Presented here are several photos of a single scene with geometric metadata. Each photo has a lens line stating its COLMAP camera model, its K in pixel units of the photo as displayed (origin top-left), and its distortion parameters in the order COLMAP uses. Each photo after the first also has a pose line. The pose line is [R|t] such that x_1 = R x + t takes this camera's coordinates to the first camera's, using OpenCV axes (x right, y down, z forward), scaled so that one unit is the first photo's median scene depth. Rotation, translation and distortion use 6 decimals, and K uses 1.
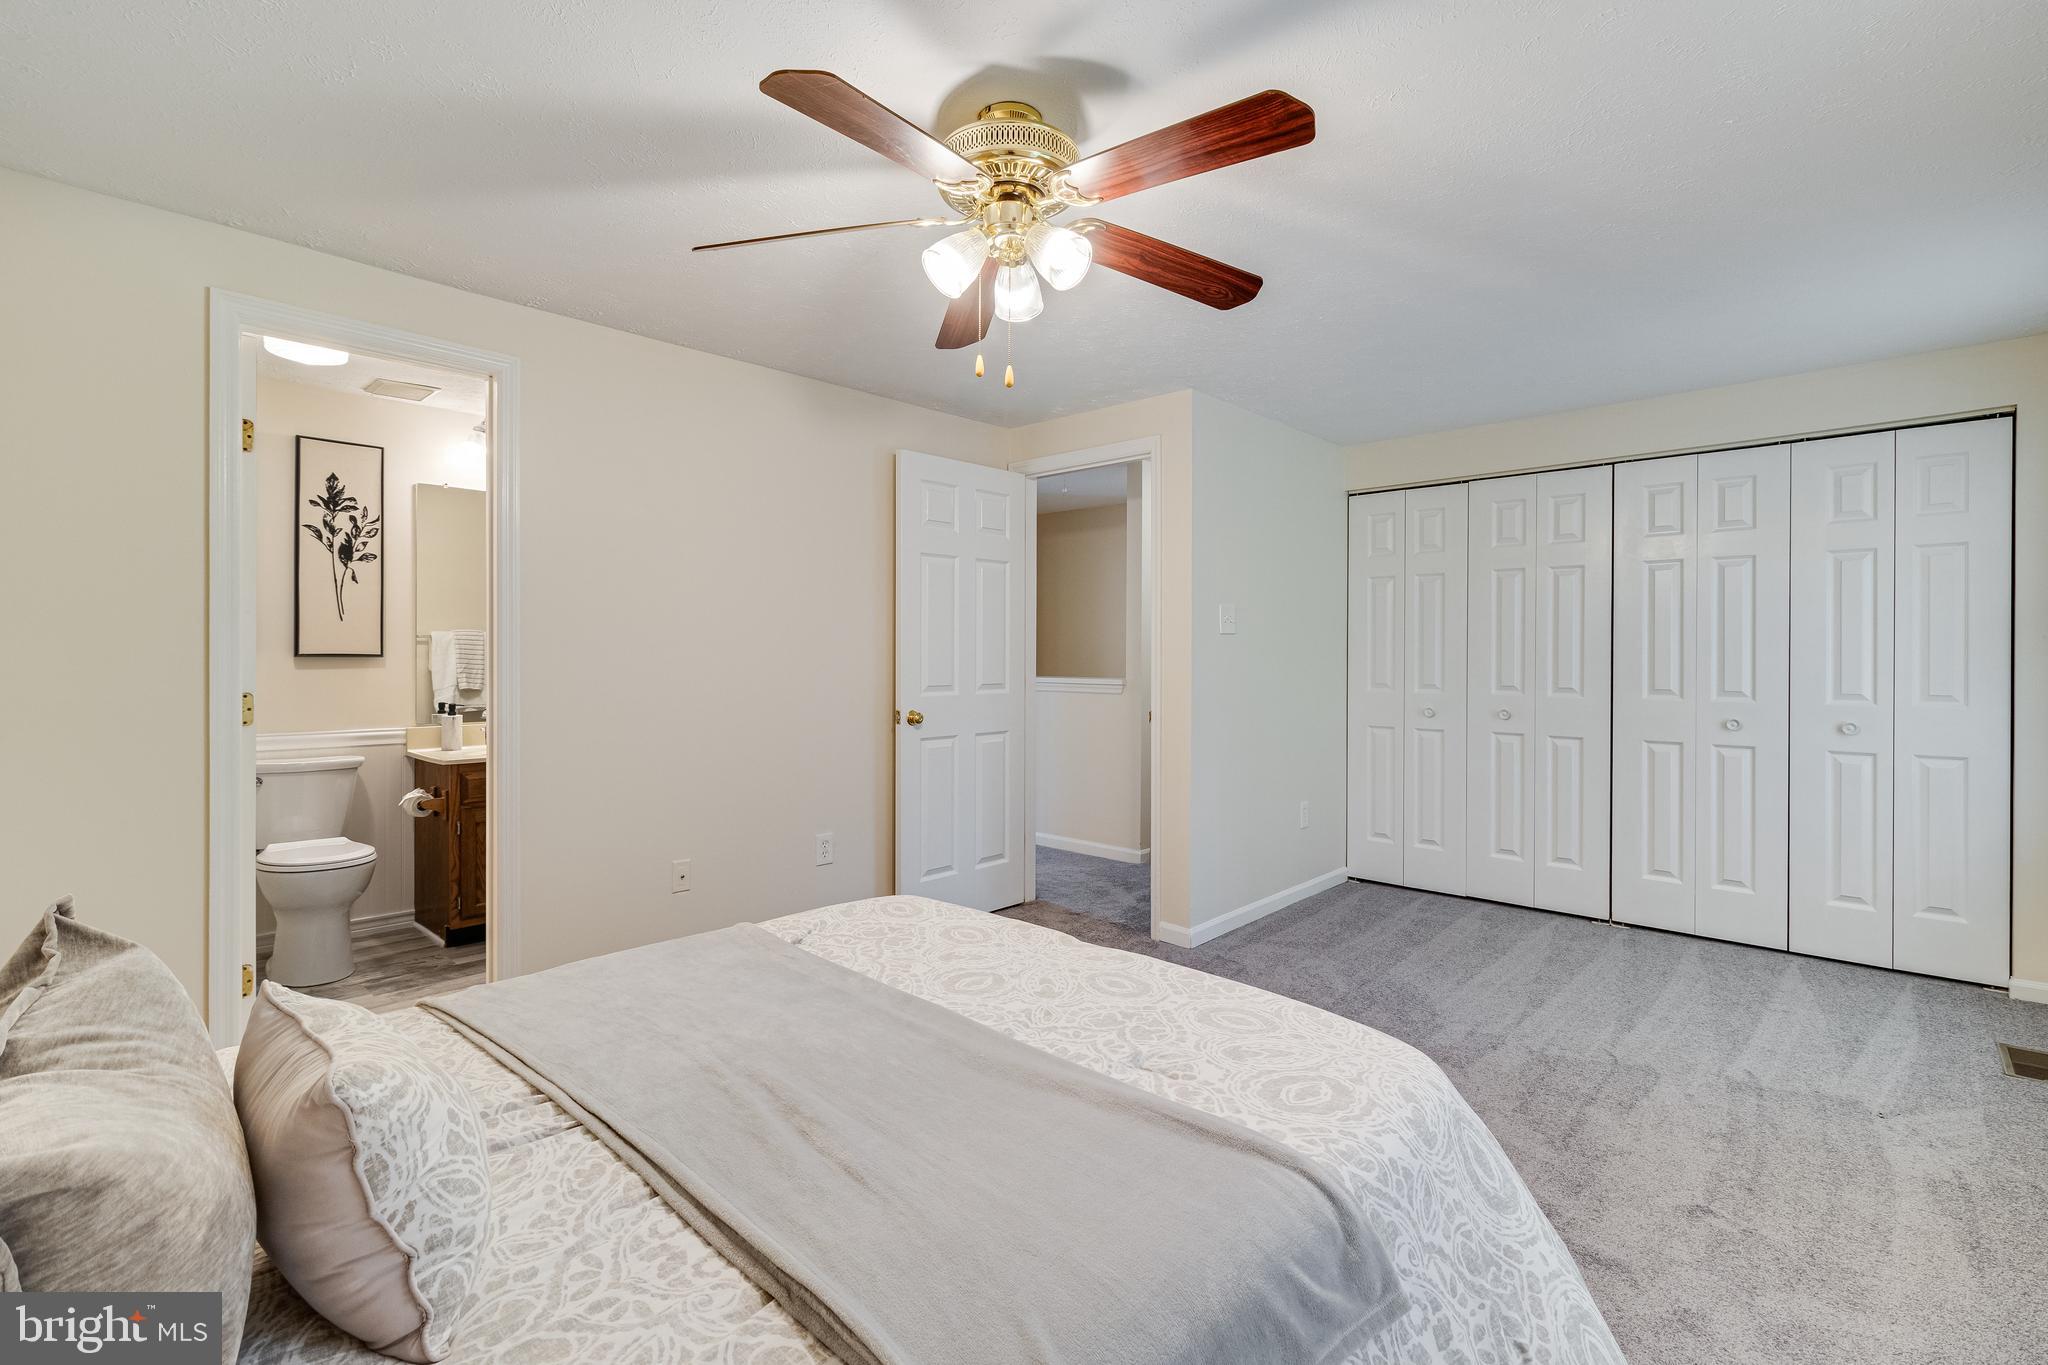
lens RADIAL K [[952.6, 0, 1026.6], [0, 952.6, 669.1], [0, 0, 1]] dist [0.005305, 0.000341]
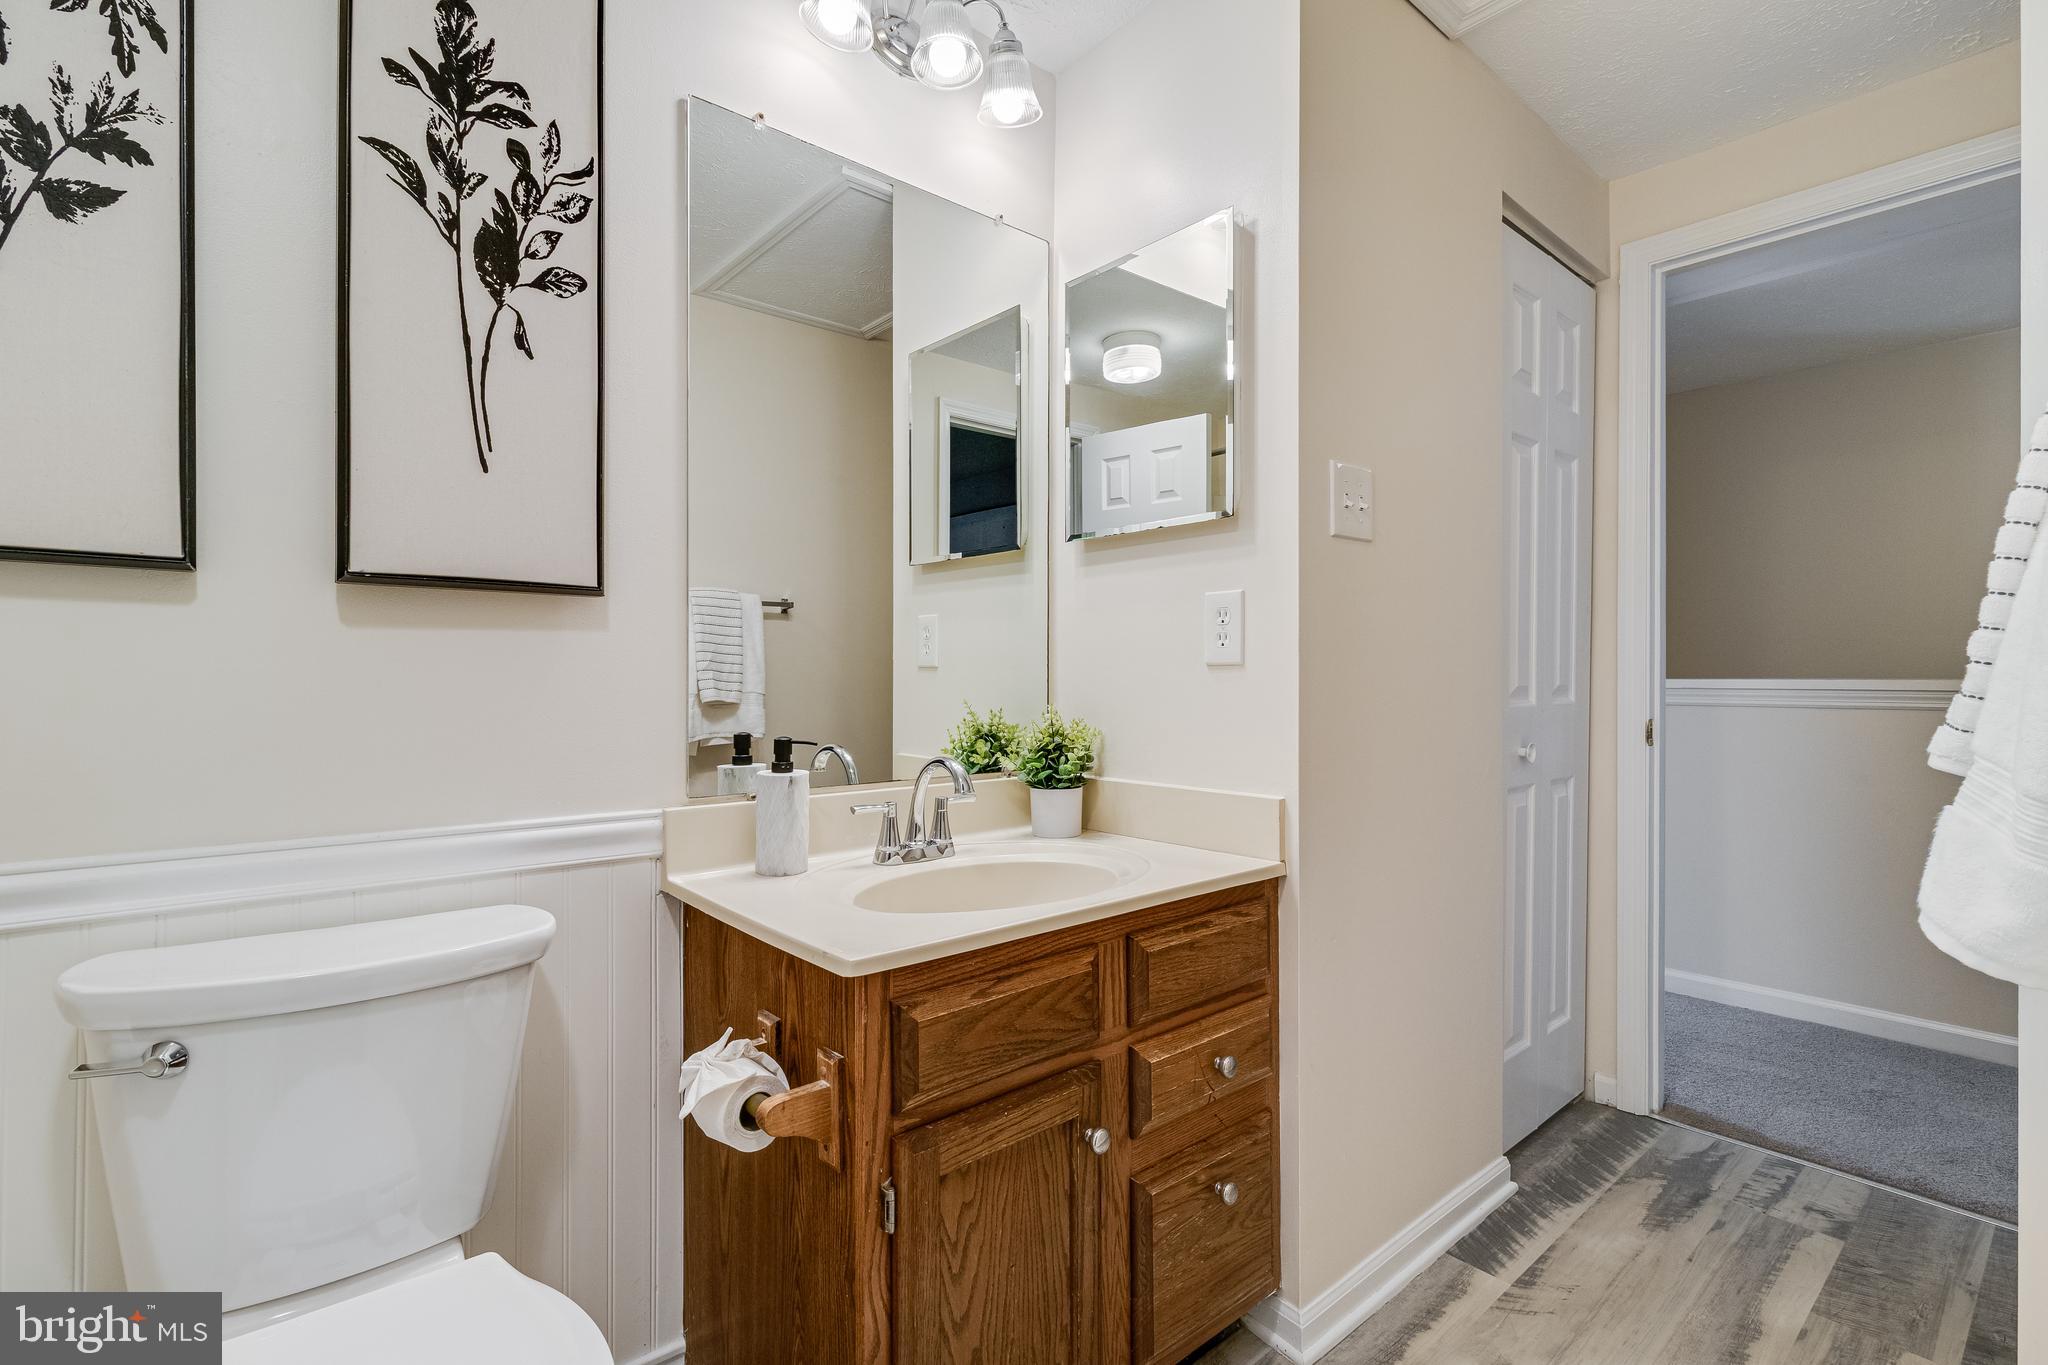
lens RADIAL K [[952.6, 0, 1022.4], [0, 952.6, 684.5], [0, 0, 1]] dist [0.005305, 0.000341]
pose [[0.993903, -0.004002, -0.110181, -0.508086], [0.003673, 0.999988, -0.003190, 0.019413], [0.110192, 0.002766, 0.993906, 0.708756]]
